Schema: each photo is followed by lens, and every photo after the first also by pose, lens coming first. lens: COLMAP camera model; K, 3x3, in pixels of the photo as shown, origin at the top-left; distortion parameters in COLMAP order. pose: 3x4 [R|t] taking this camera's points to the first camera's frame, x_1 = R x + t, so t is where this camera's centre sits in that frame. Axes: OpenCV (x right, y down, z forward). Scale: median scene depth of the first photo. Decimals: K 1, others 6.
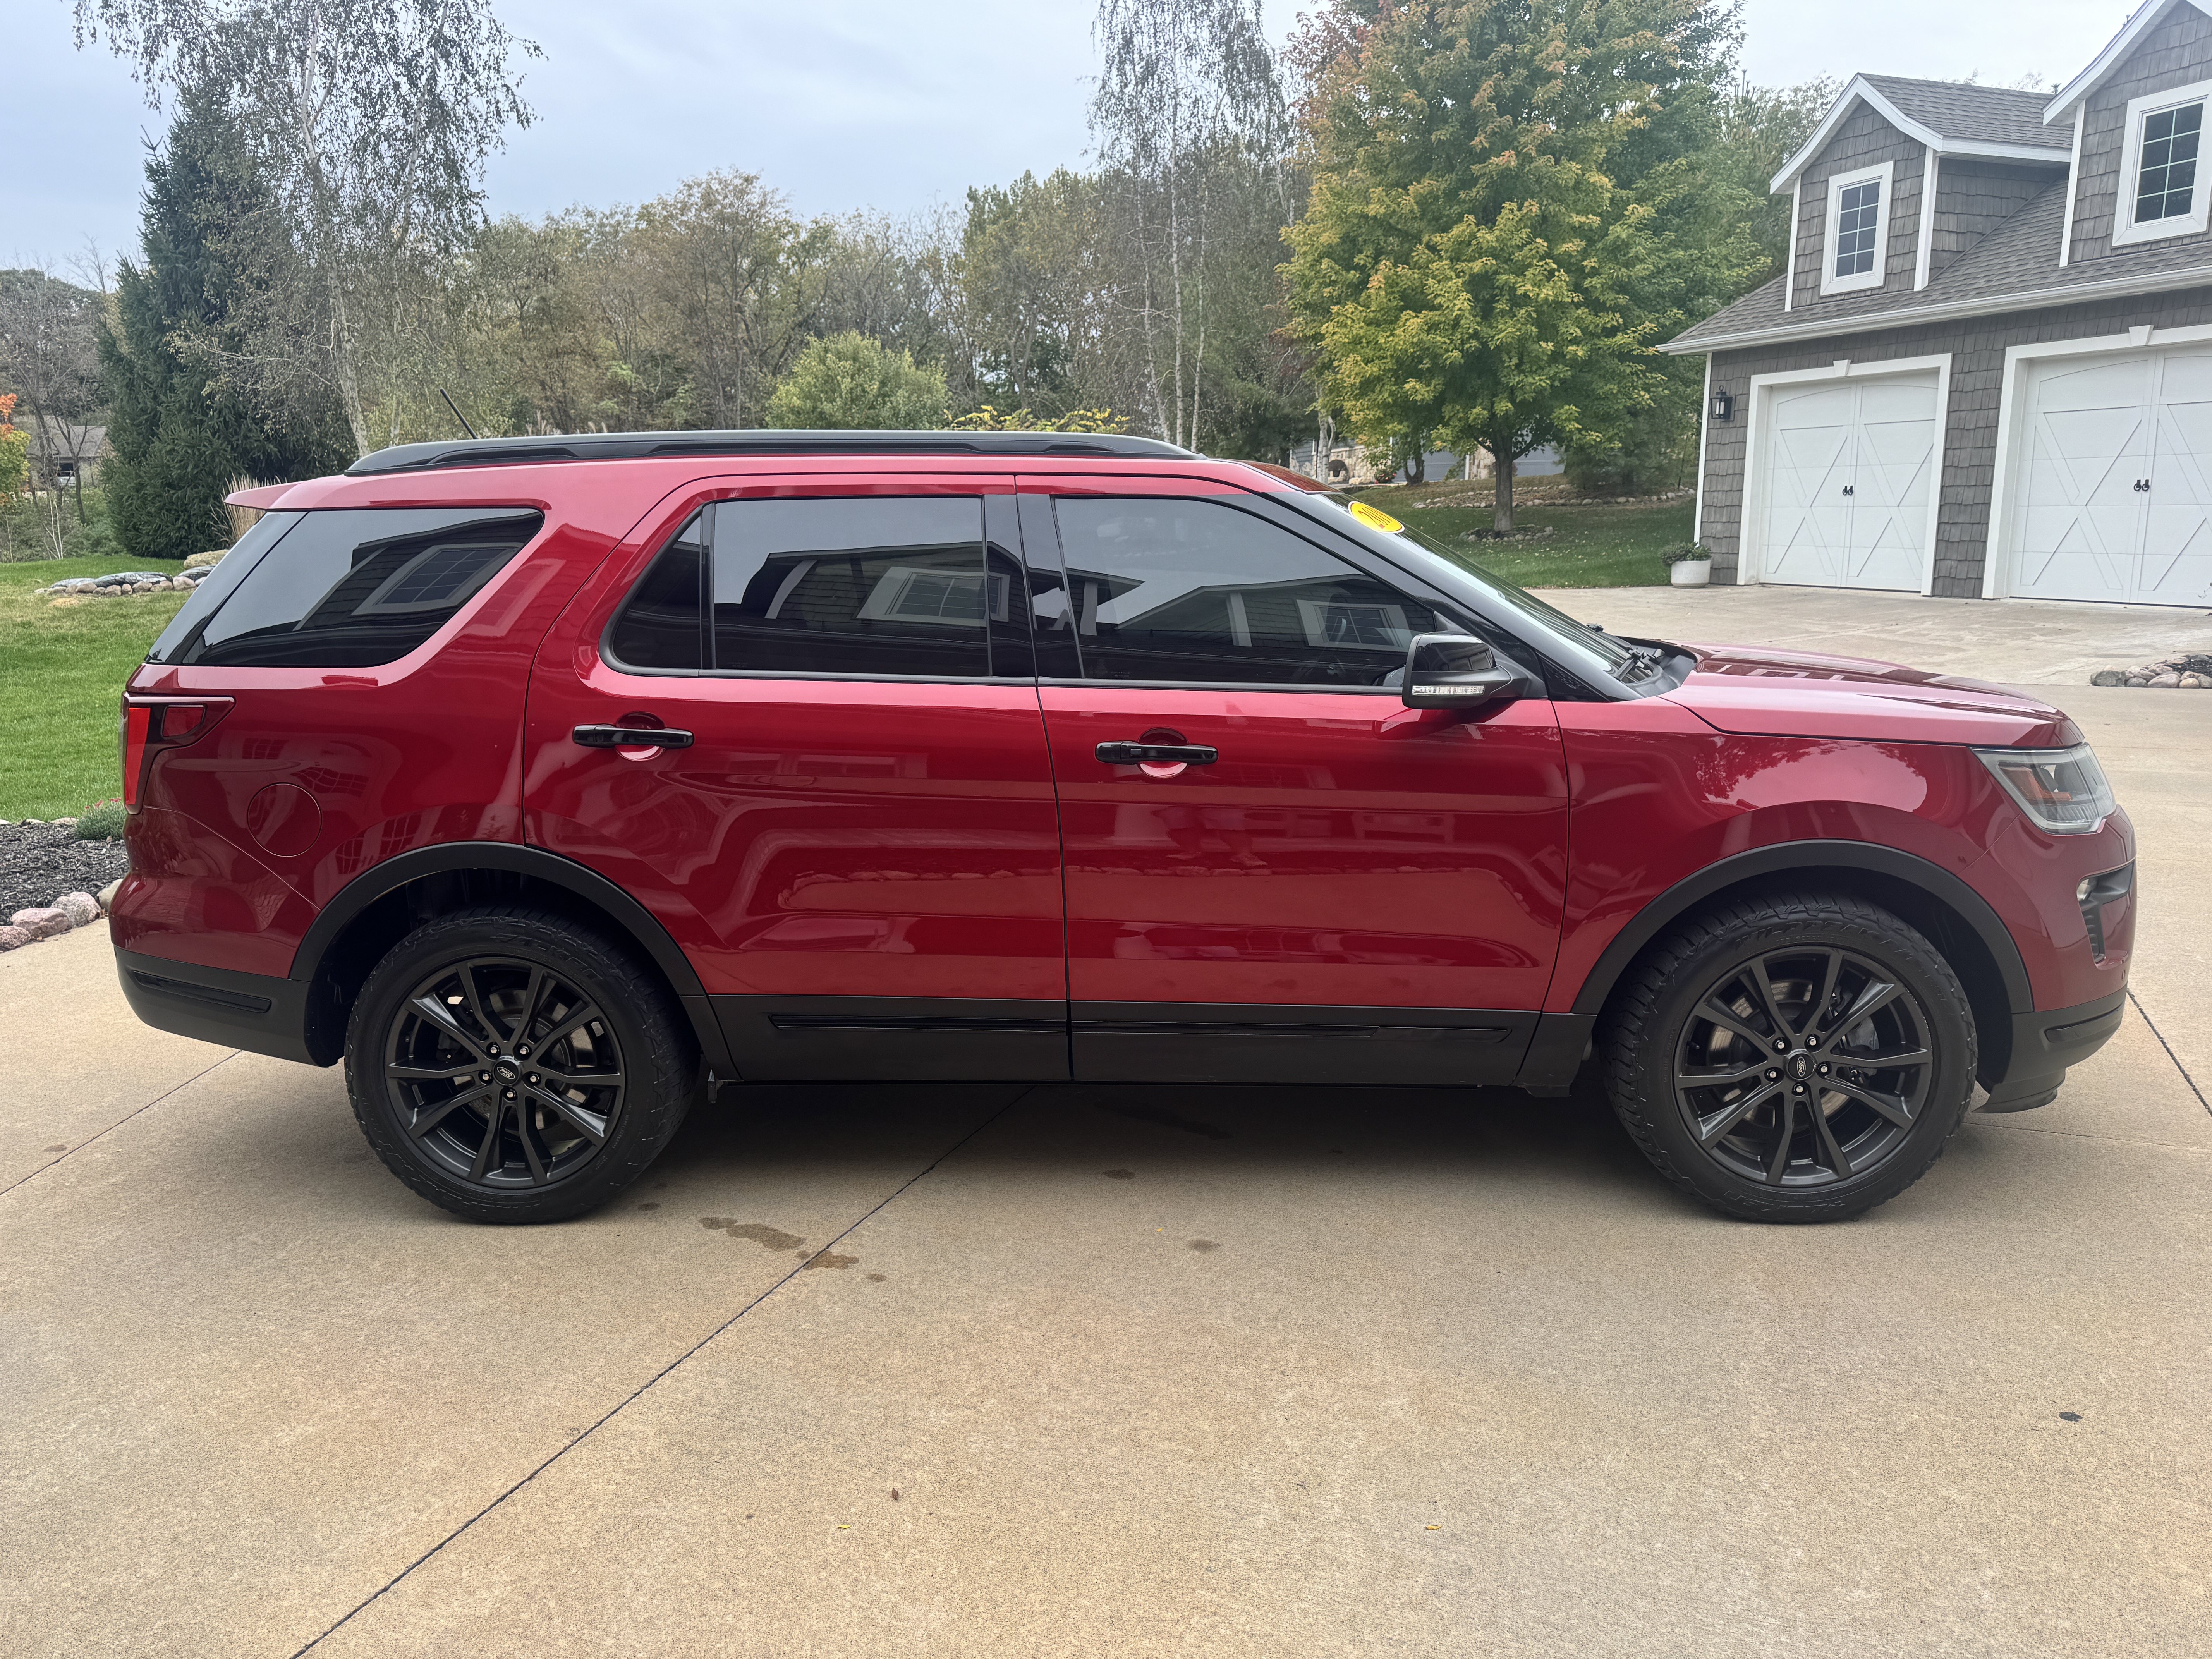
lens RADIAL K [[1567.0, 0, 1137.9], [0, 1567.0, 833.8], [0, 0, 1]] dist [0.019321, -0.020979]
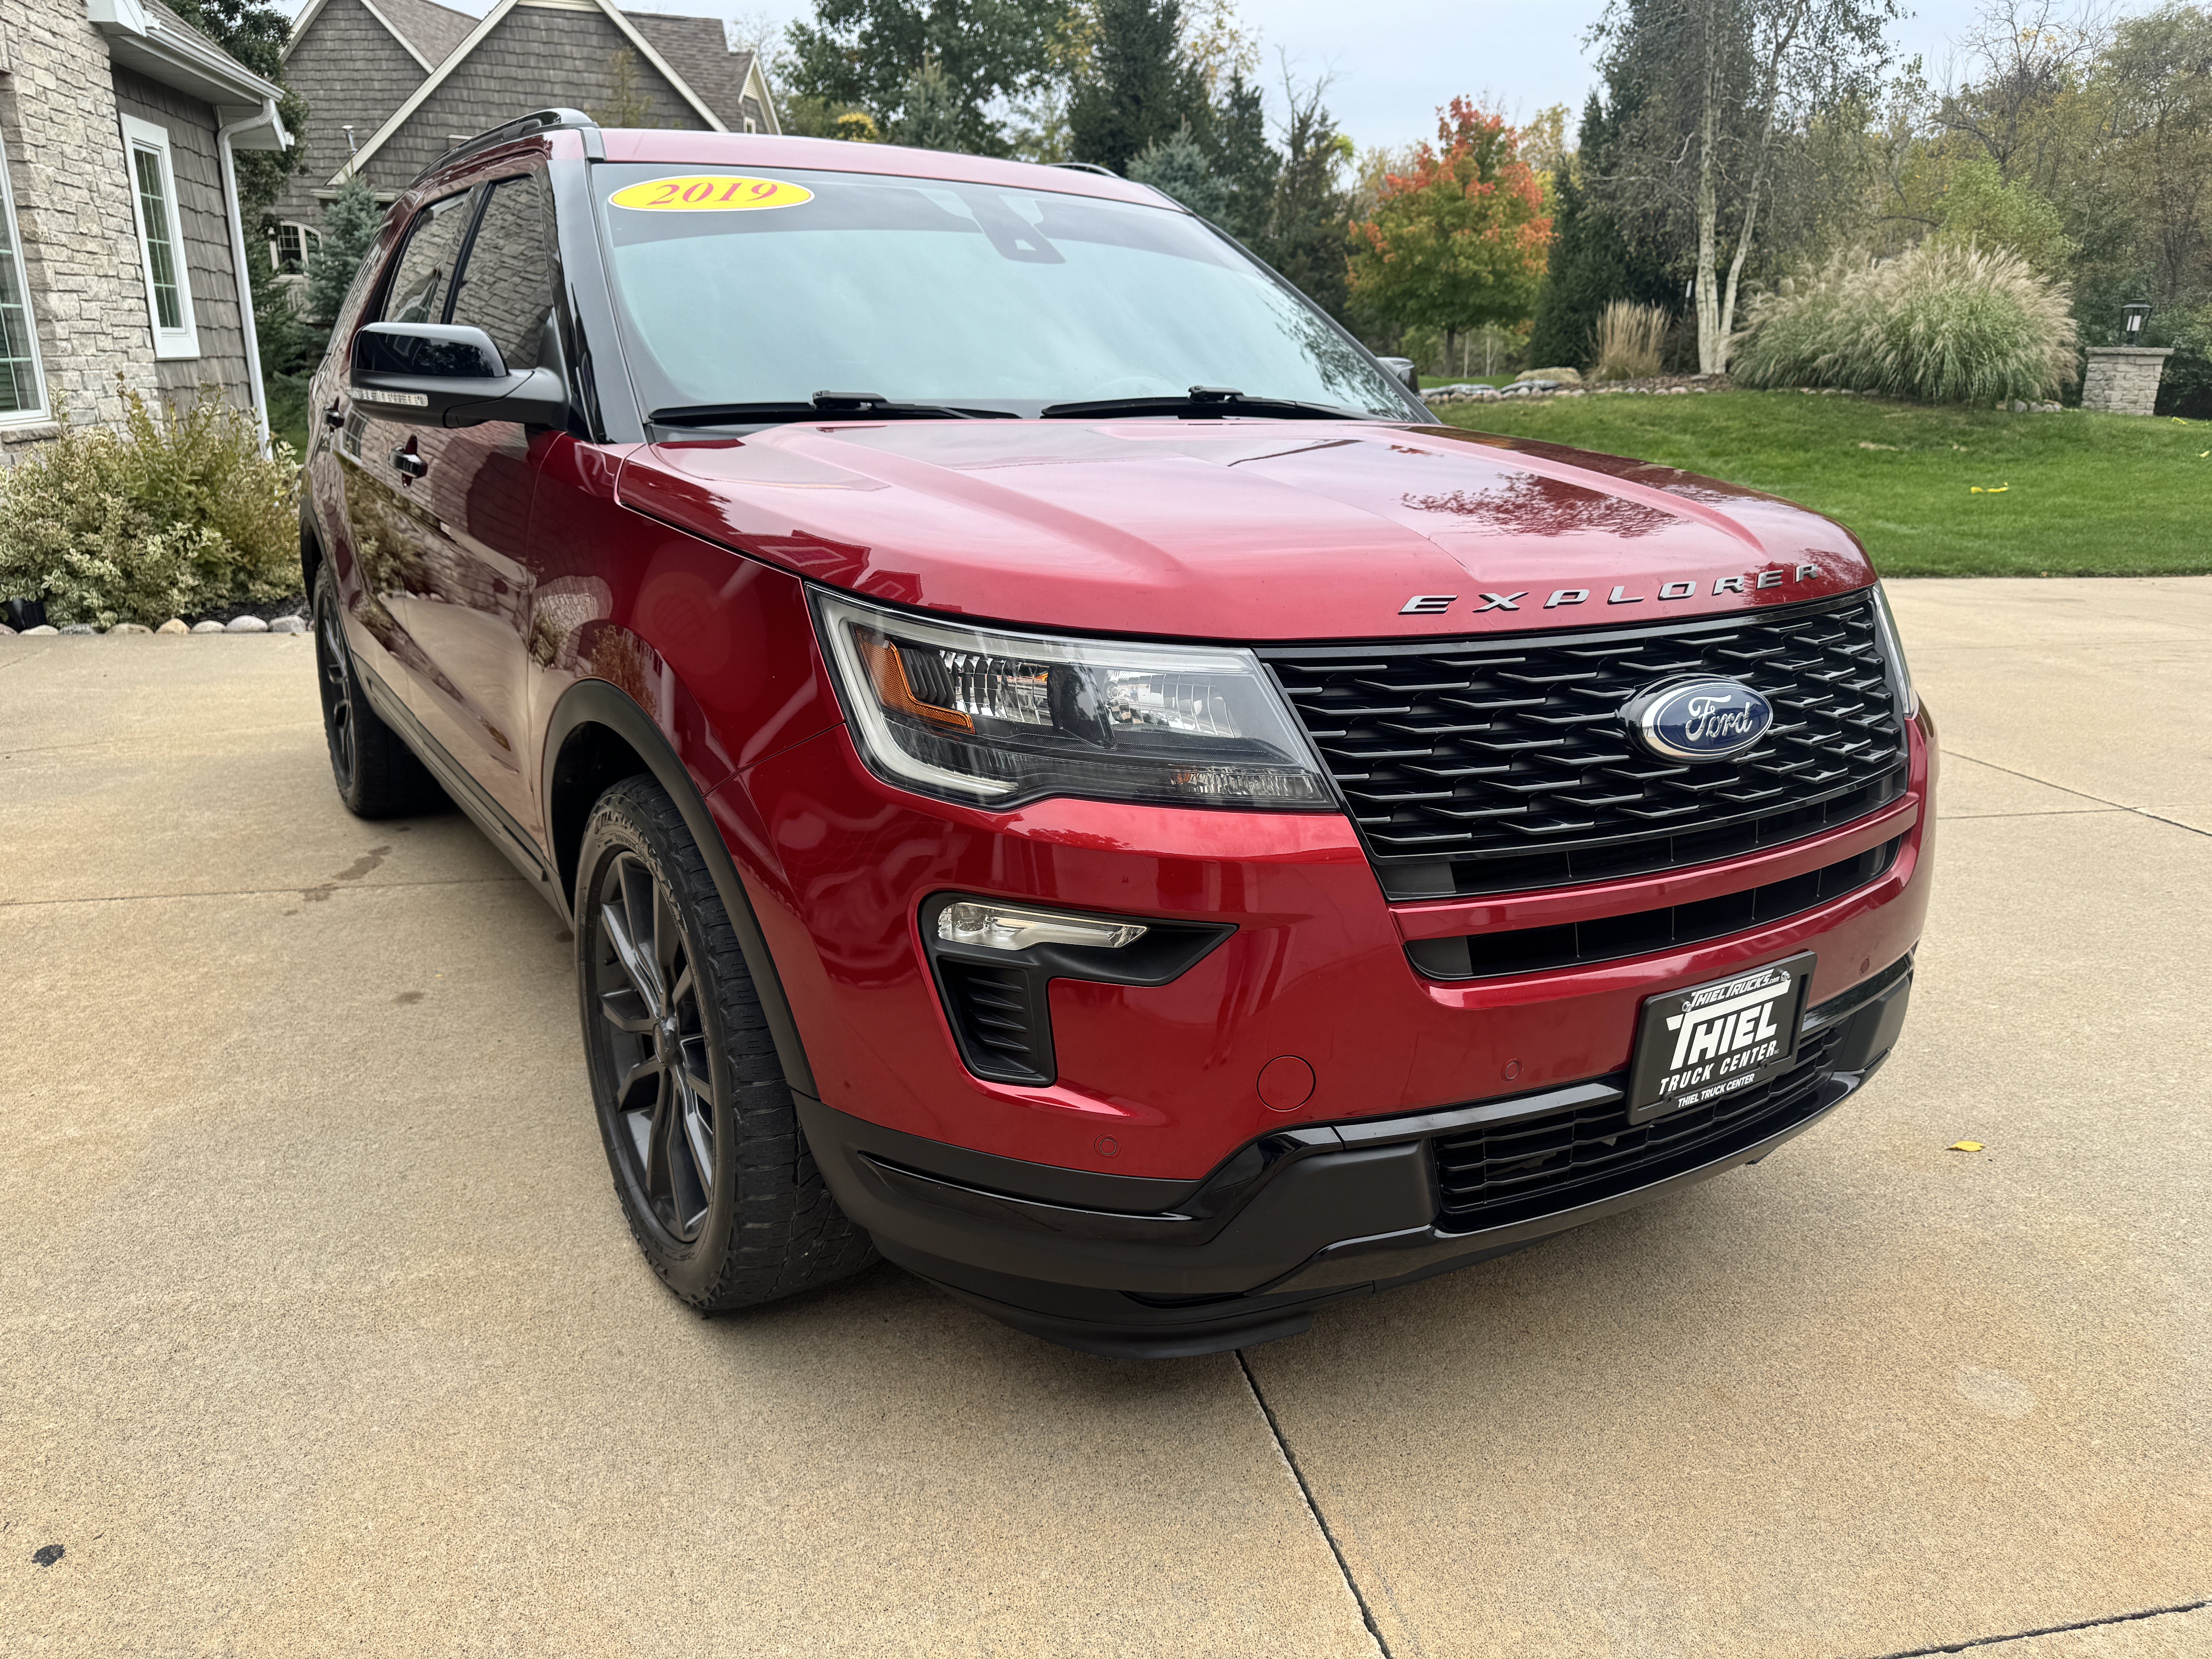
lens RADIAL K [[1567.0, 0, 1114.4], [0, 1567.0, 845.8], [0, 0, 1]] dist [0.019321, -0.020979]
pose [[0.580041, 0.263052, -0.770945, 0.165655], [-0.185060, 0.964231, 0.189768, -0.013985], [0.793288, 0.032598, 0.607973, 0.124894]]
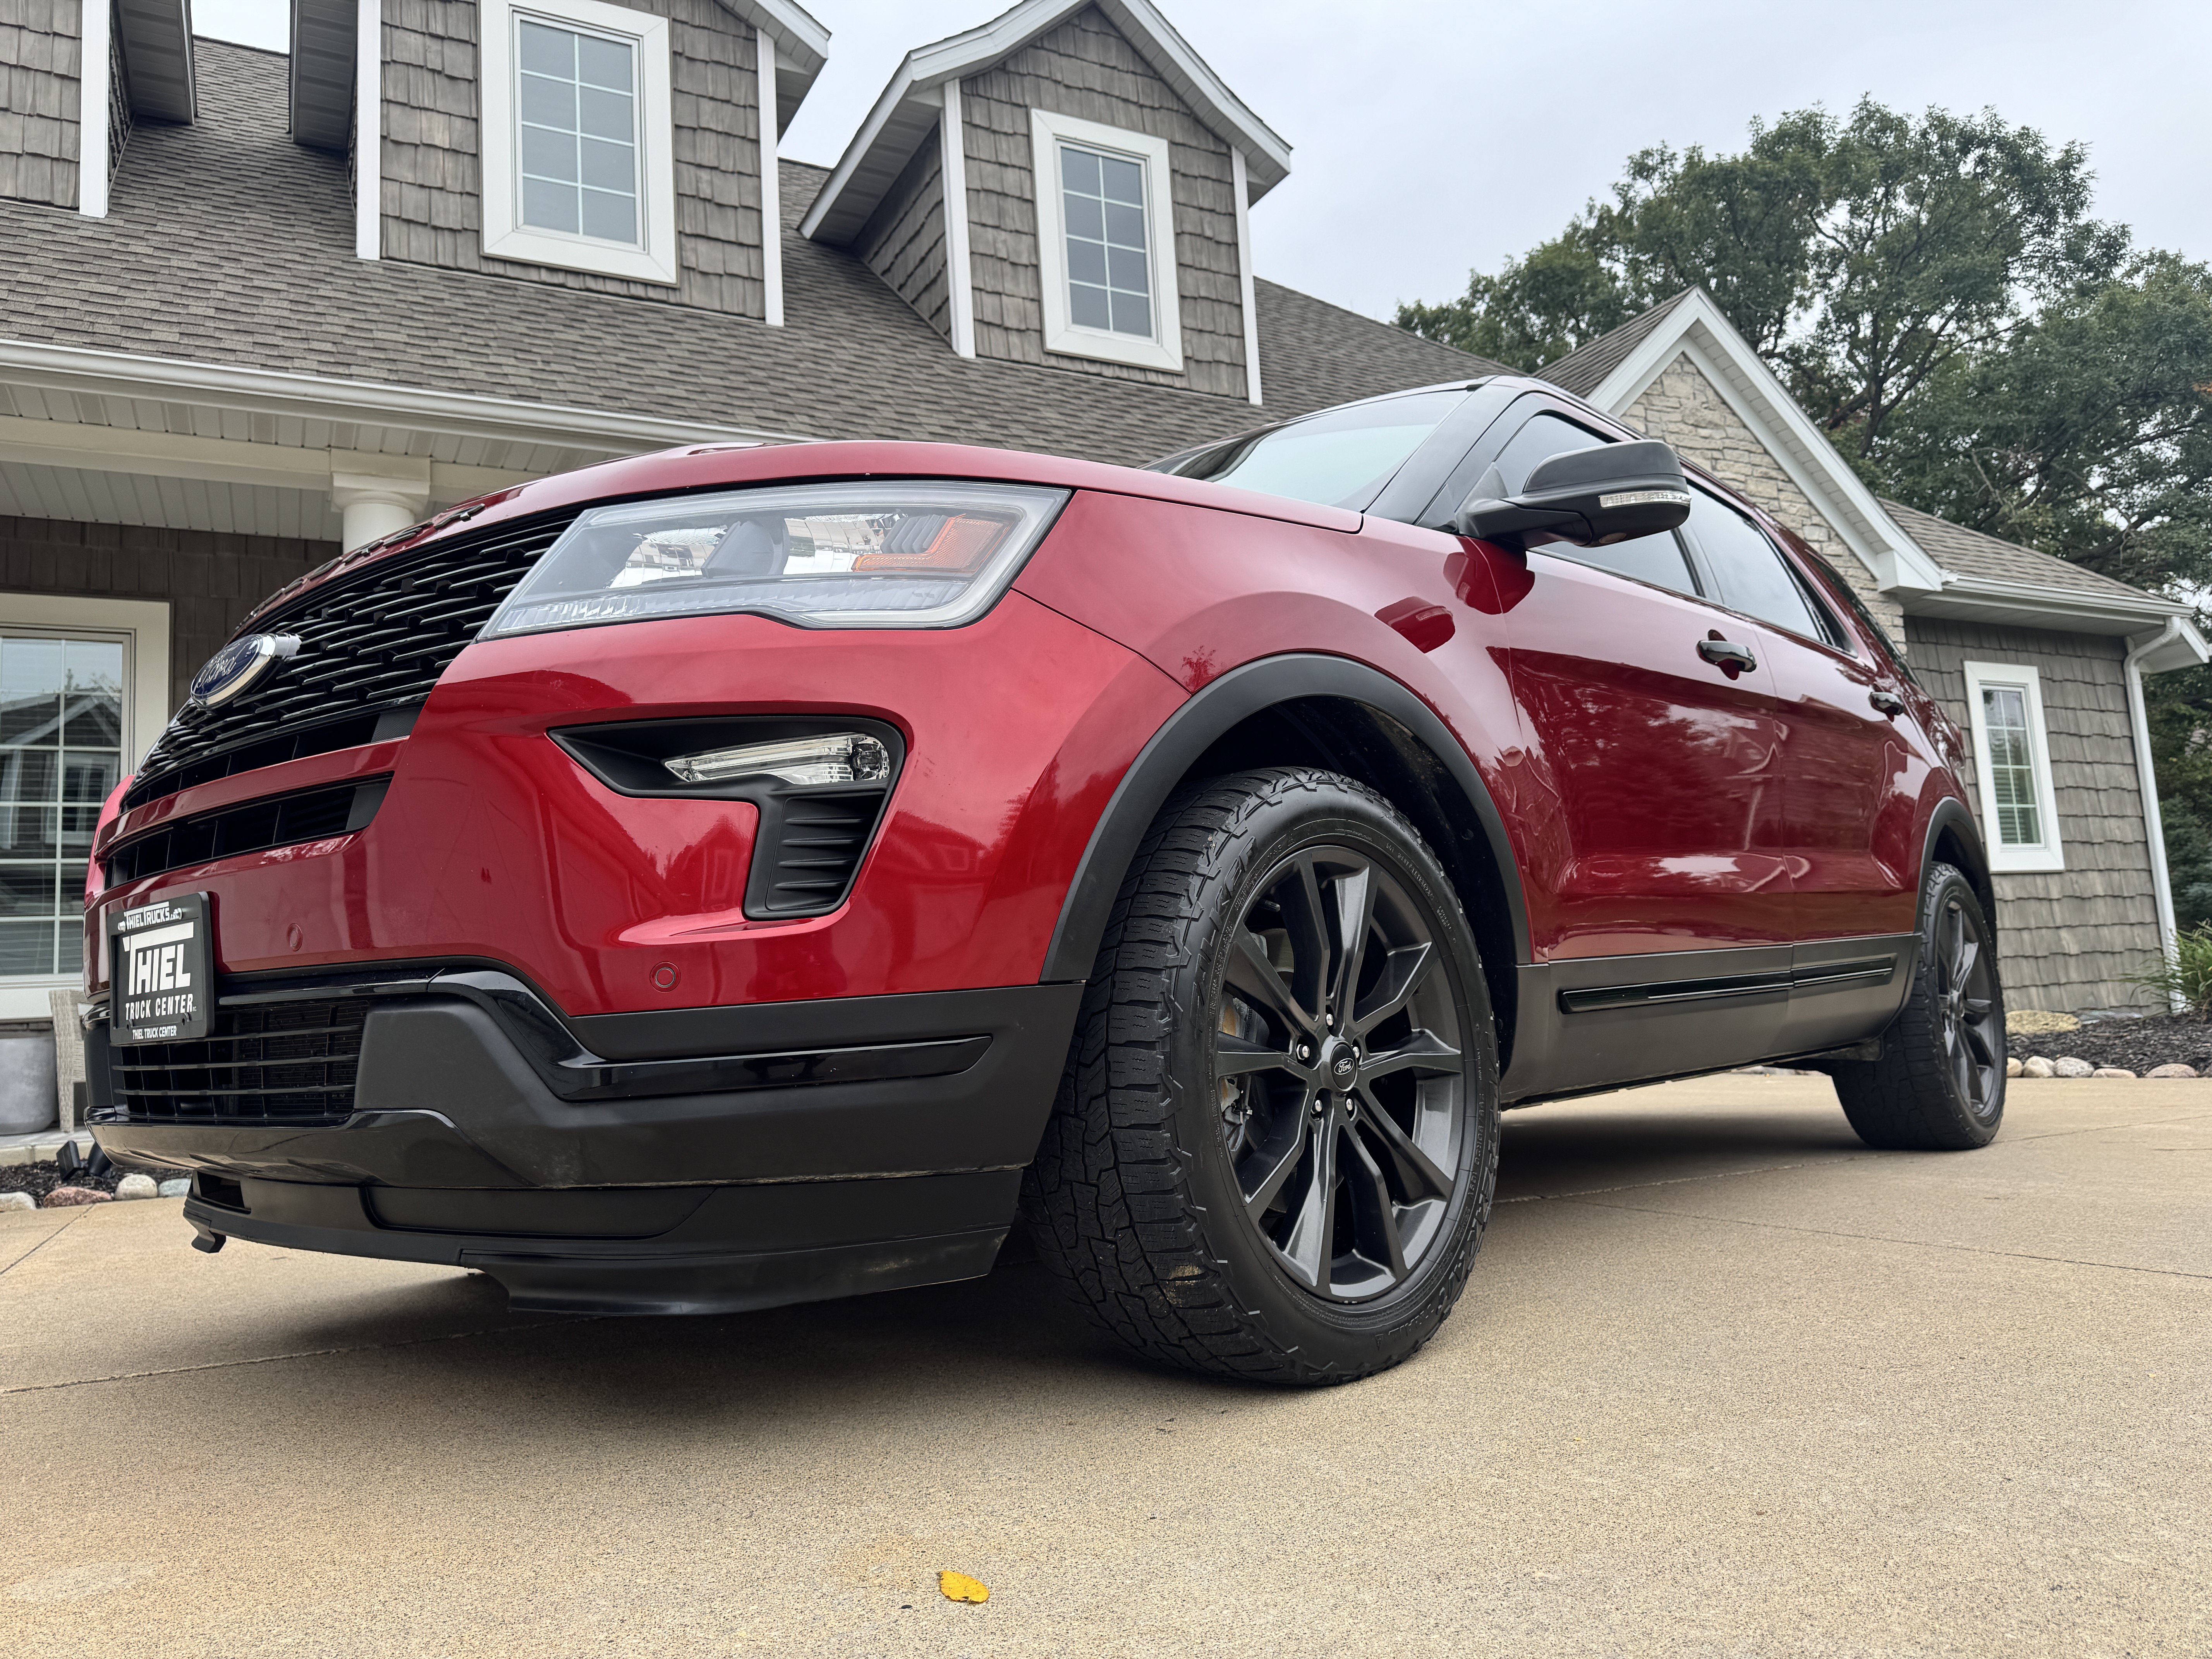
lens RADIAL K [[1567.0, 0, 1115.1], [0, 1567.0, 817.0], [0, 0, 1]] dist [0.019321, -0.020979]
pose [[-0.627208, -0.050722, -0.777198, 0.154628], [-0.089148, 0.995994, 0.006942, -0.006910], [0.773733, 0.073640, -0.629218, 0.302866]]
